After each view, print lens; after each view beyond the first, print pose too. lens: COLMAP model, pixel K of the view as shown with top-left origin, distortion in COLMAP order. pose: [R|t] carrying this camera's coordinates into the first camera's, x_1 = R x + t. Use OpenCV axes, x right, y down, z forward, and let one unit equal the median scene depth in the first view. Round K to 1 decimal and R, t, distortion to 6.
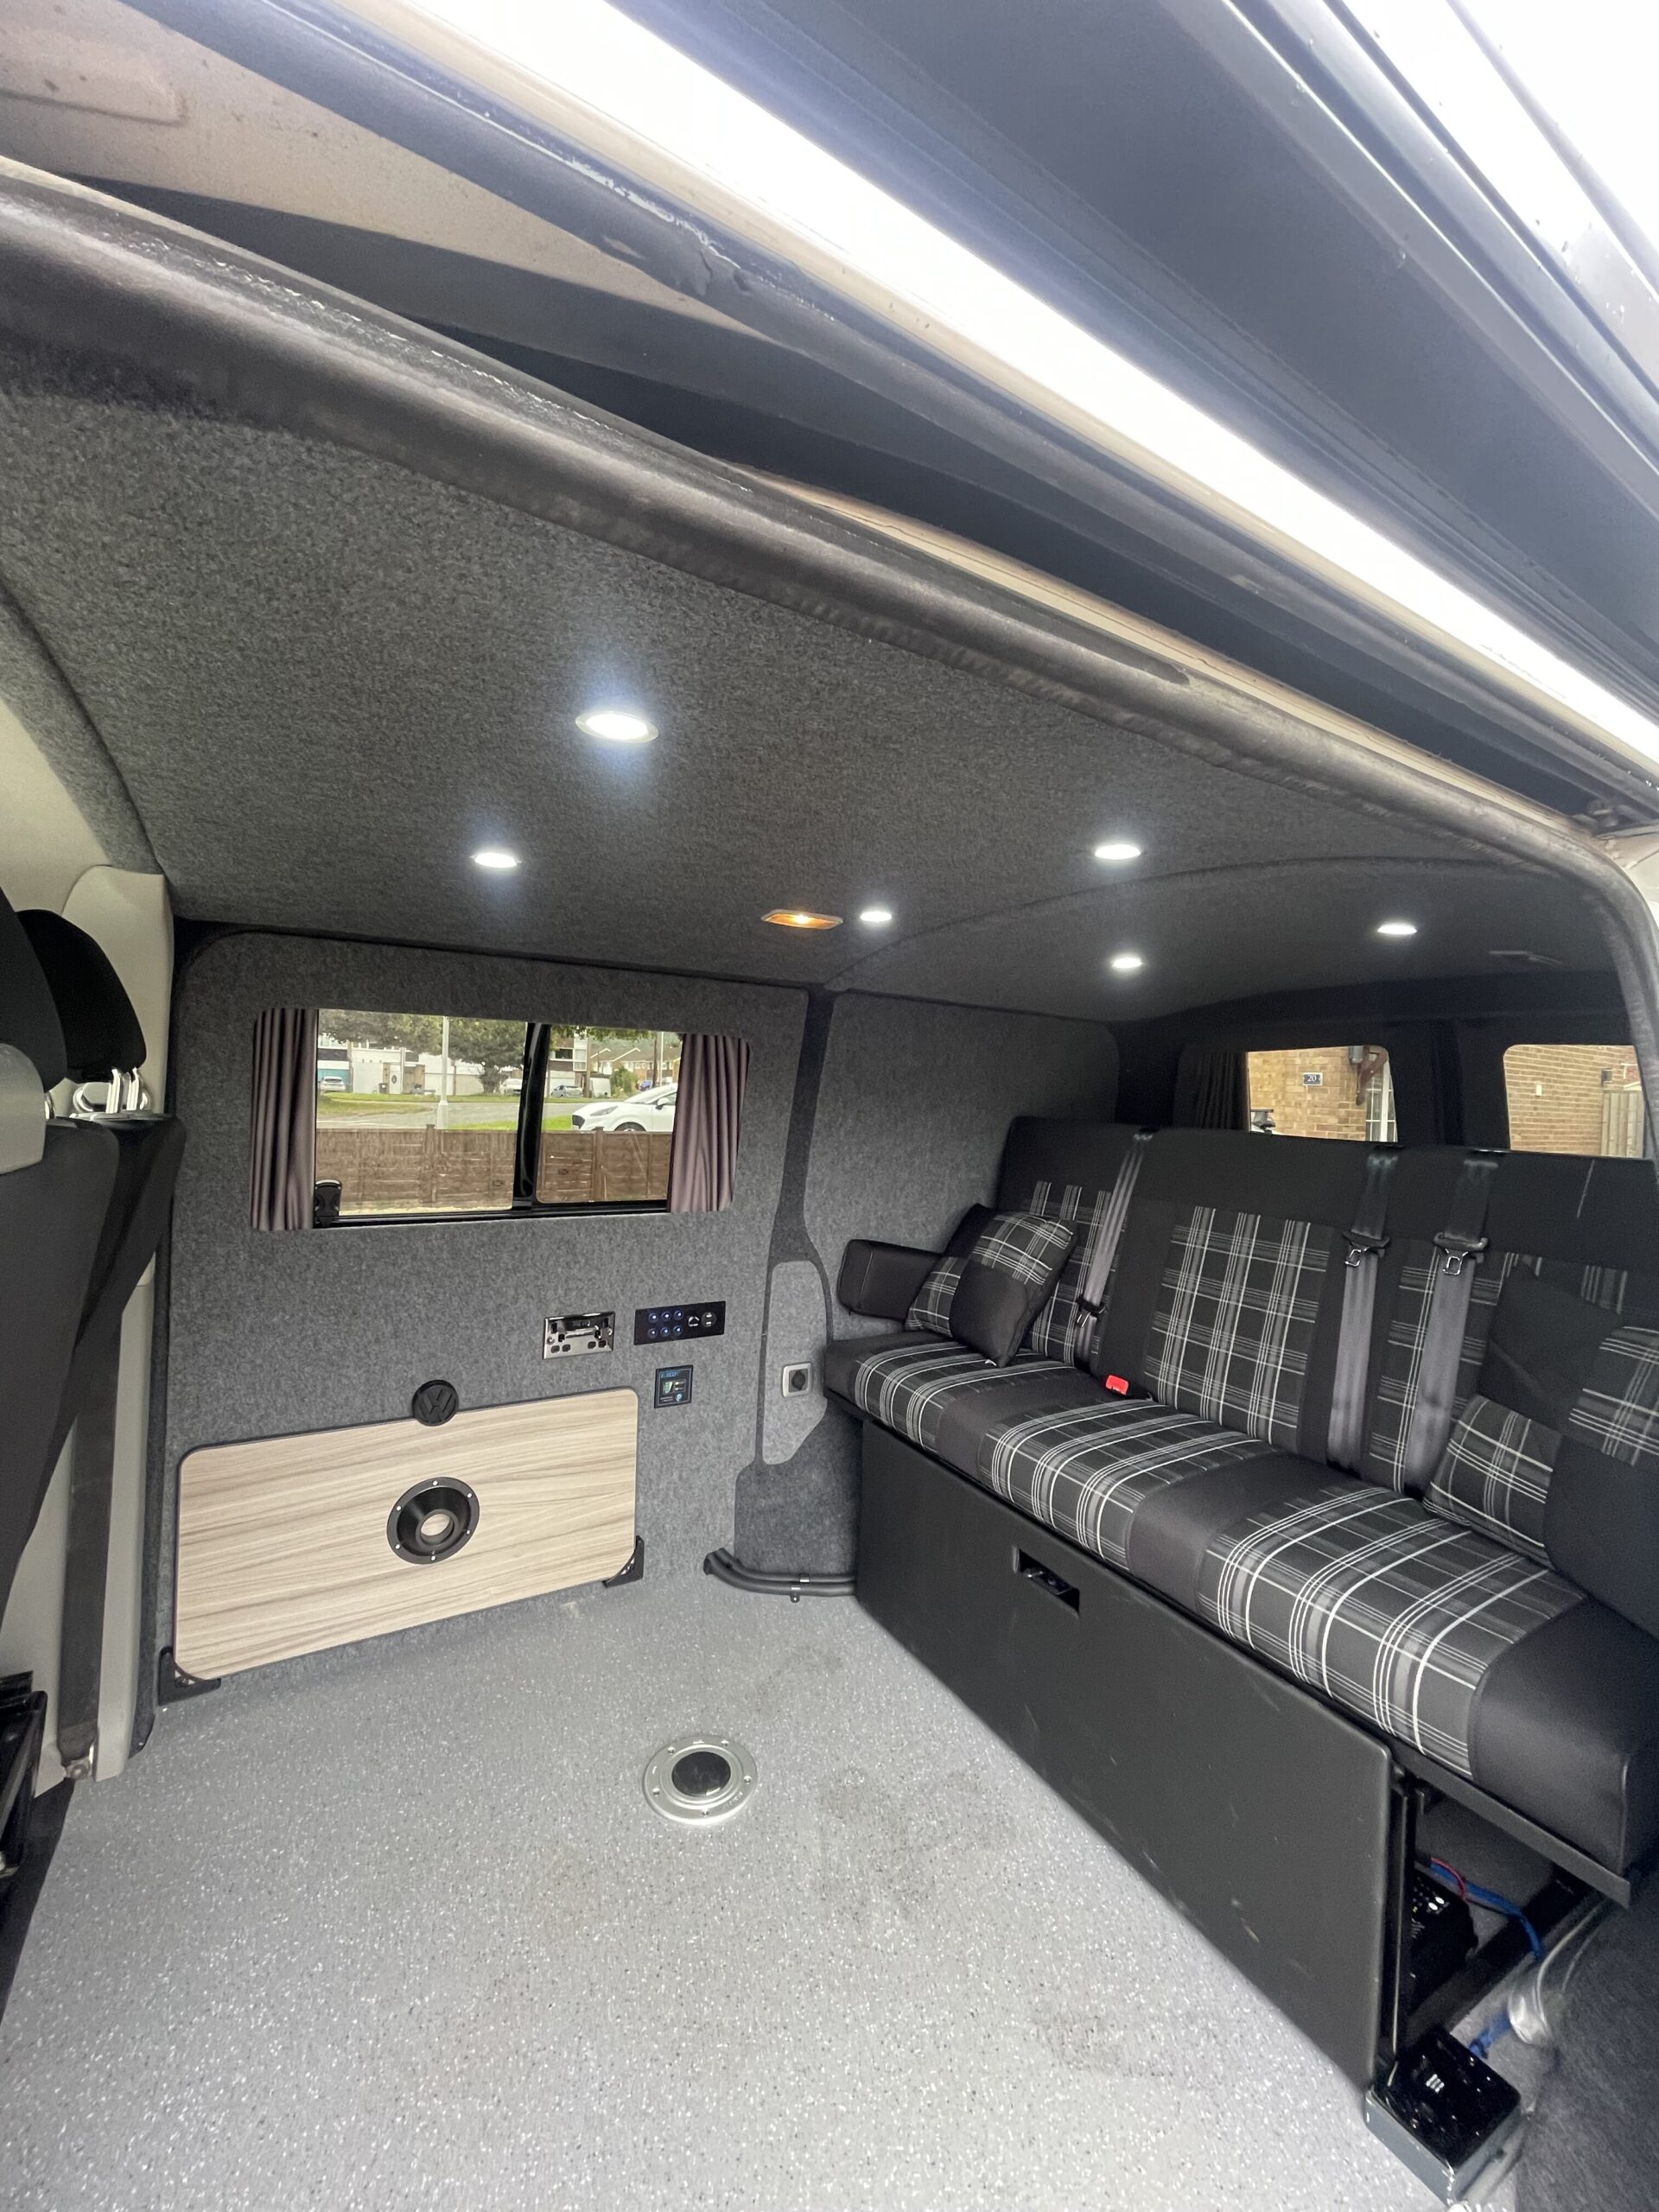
lens RADIAL K [[887.3, 0, 835.4], [0, 887.3, 1105.7], [0, 0, 1]] dist [-0.001962, -0.000288]
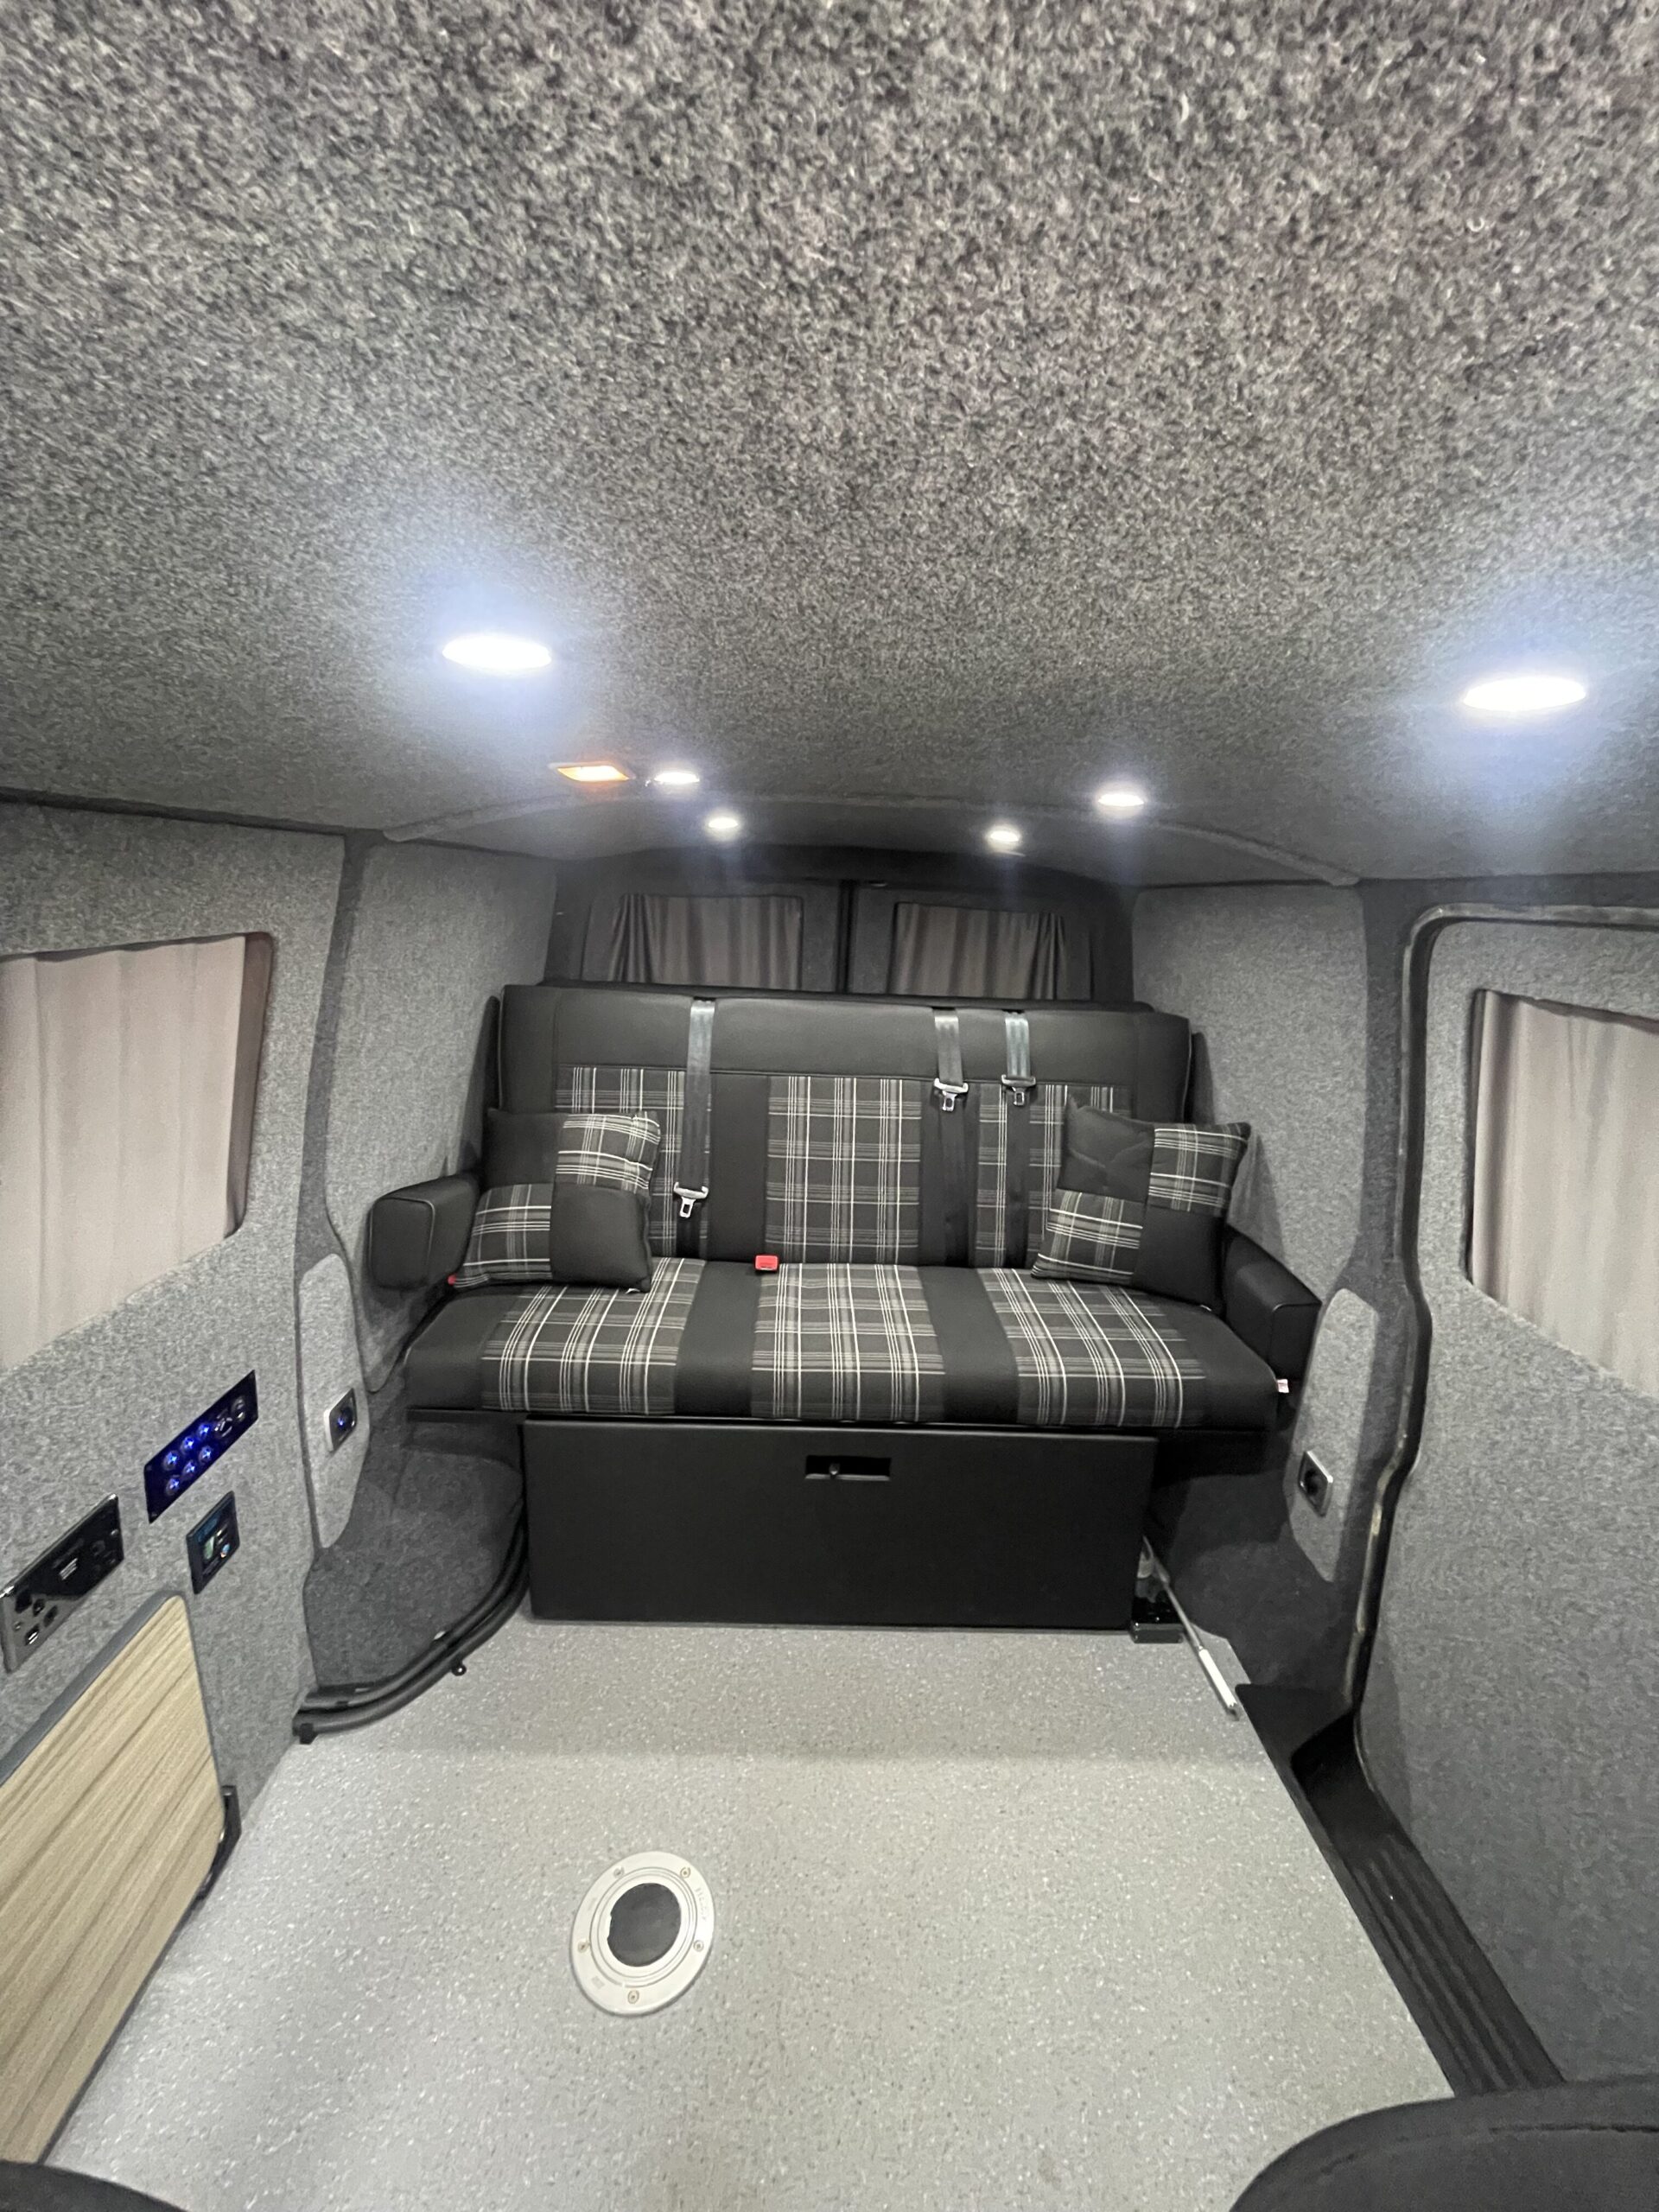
lens RADIAL K [[887.3, 0, 830.1], [0, 887.3, 1107.6], [0, 0, 1]] dist [-0.001962, -0.000288]
pose [[0.495542, -0.229891, 0.837609, -0.493310], [-0.006959, 0.963256, 0.268493, -0.143204], [-0.868556, -0.138879, 0.475734, 0.502640]]
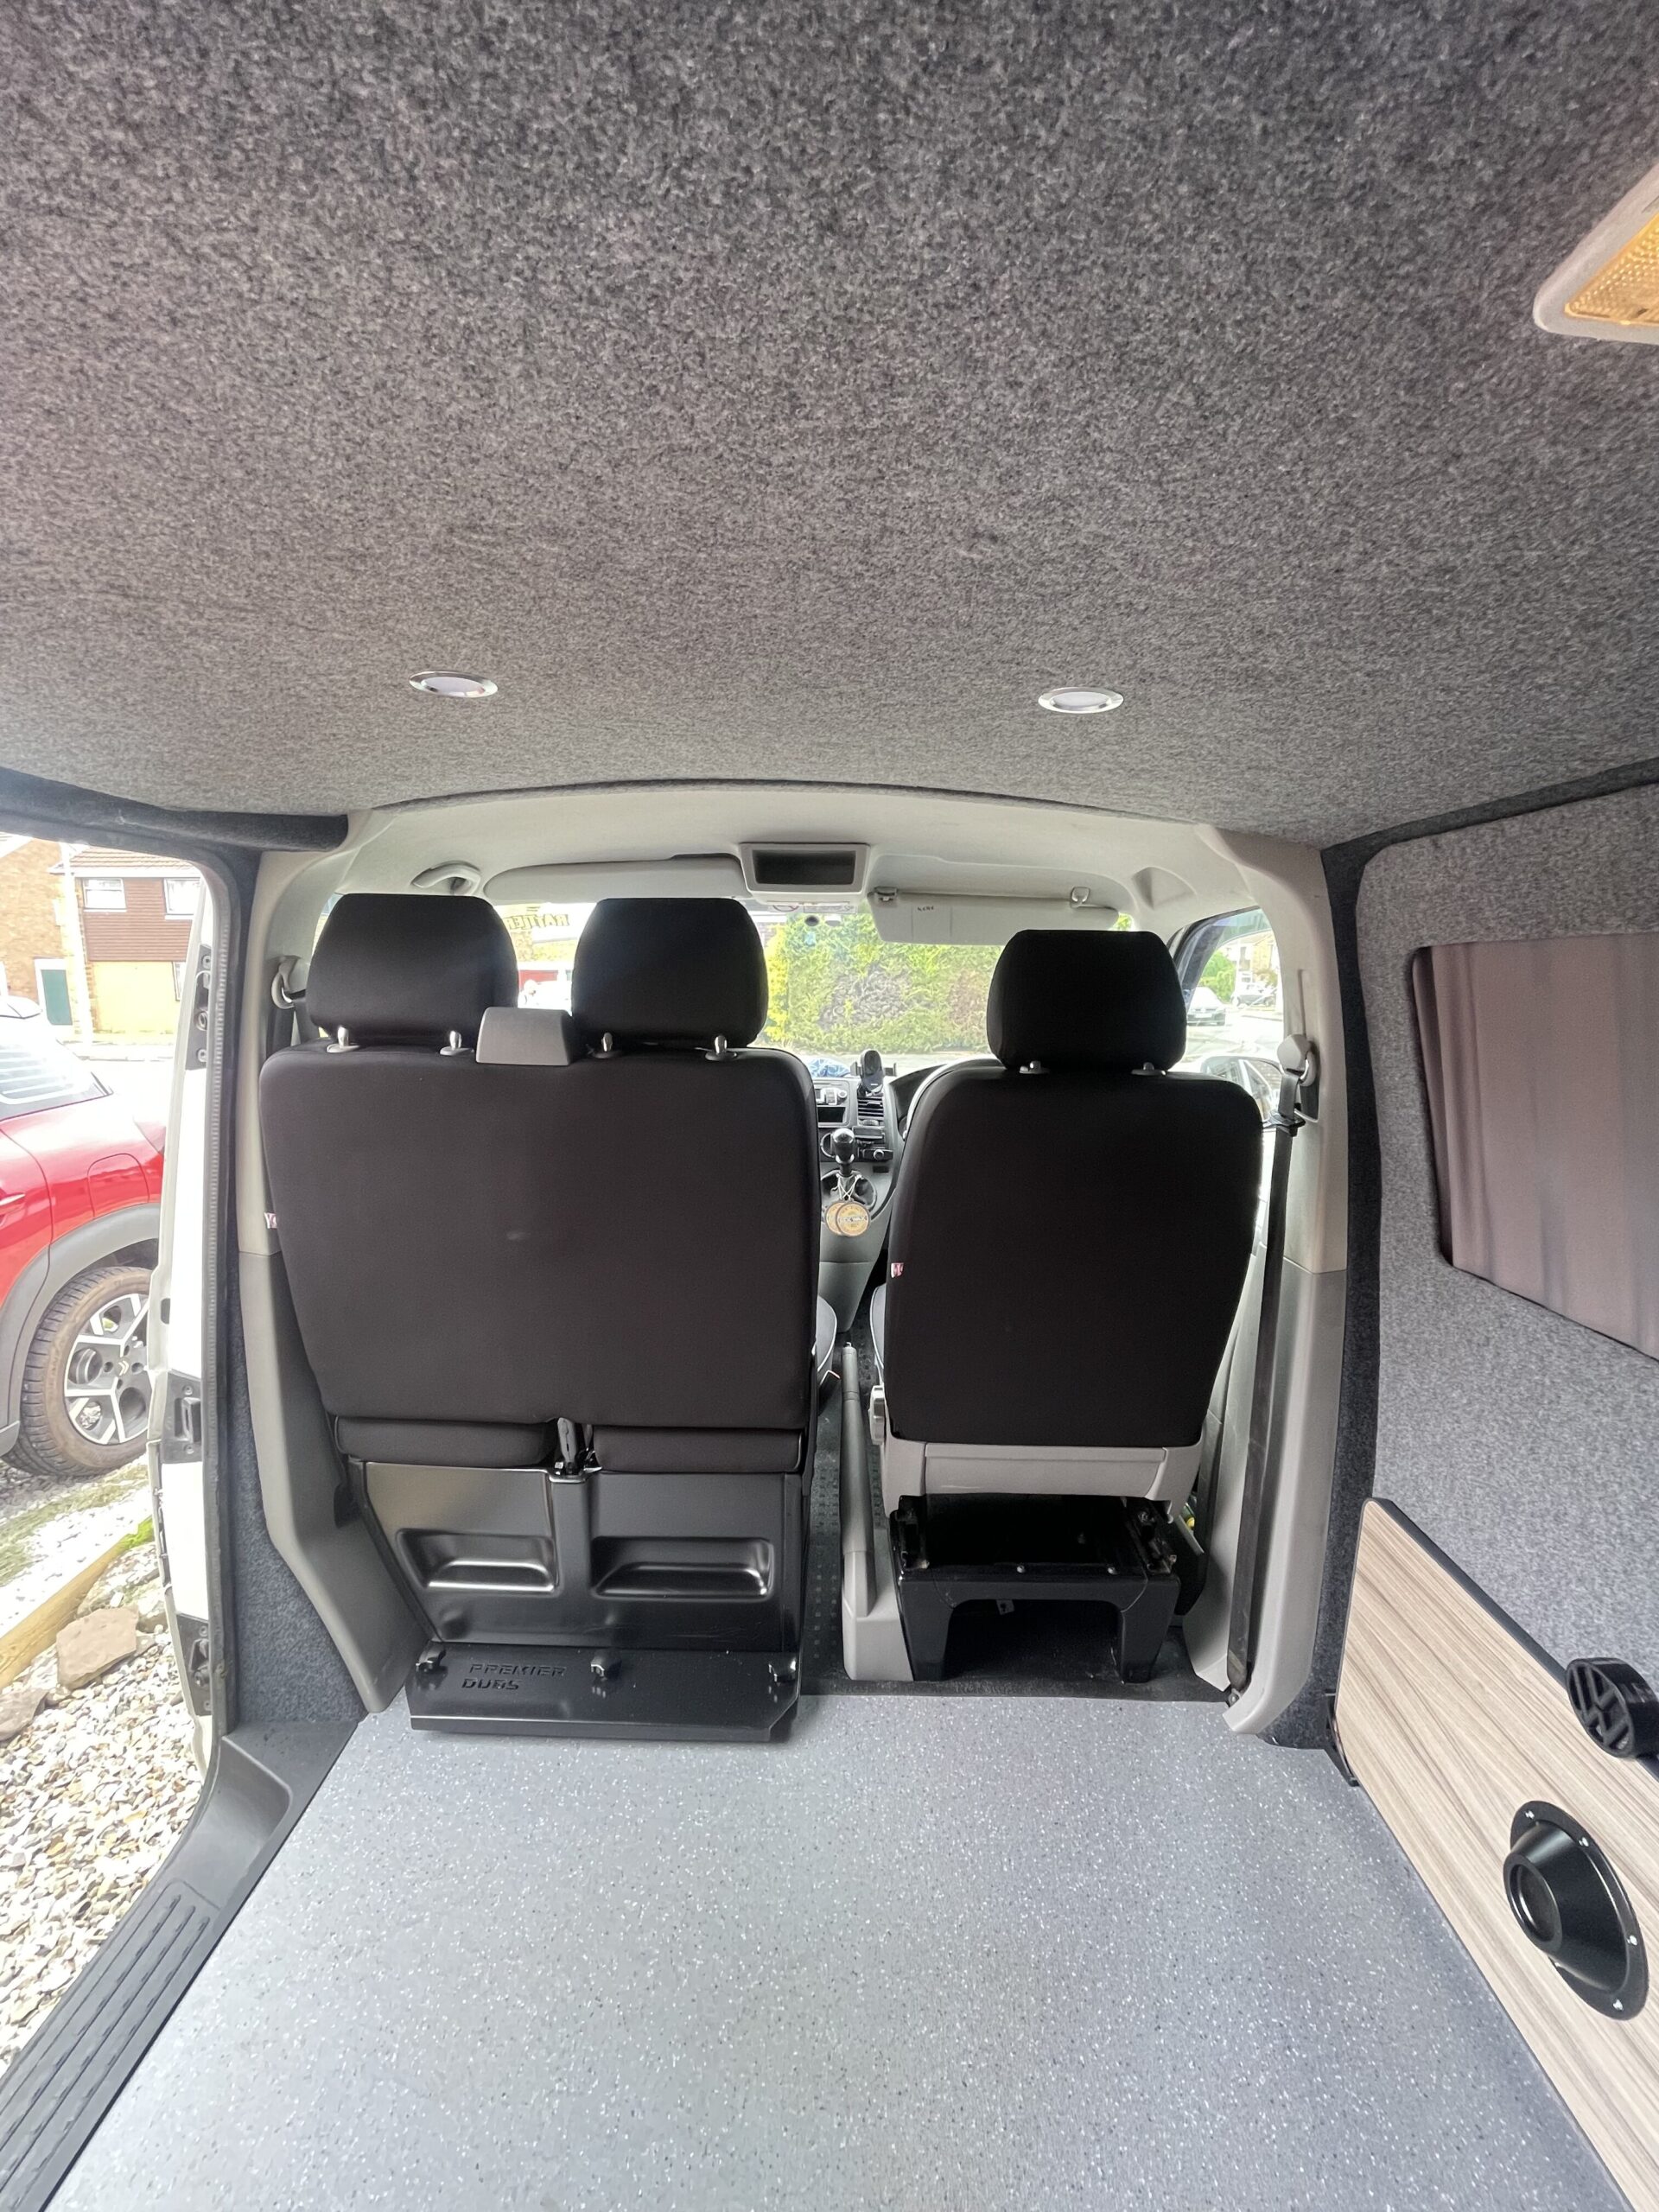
lens RADIAL K [[887.3, 0, 829.5], [0, 887.3, 1111.3], [0, 0, 1]] dist [-0.001962, -0.000288]
pose [[-0.527424, 0.091914, -0.844616, 0.188044], [-0.044690, 0.989753, 0.135615, -0.049877], [0.848426, 0.109273, -0.517912, 0.894222]]
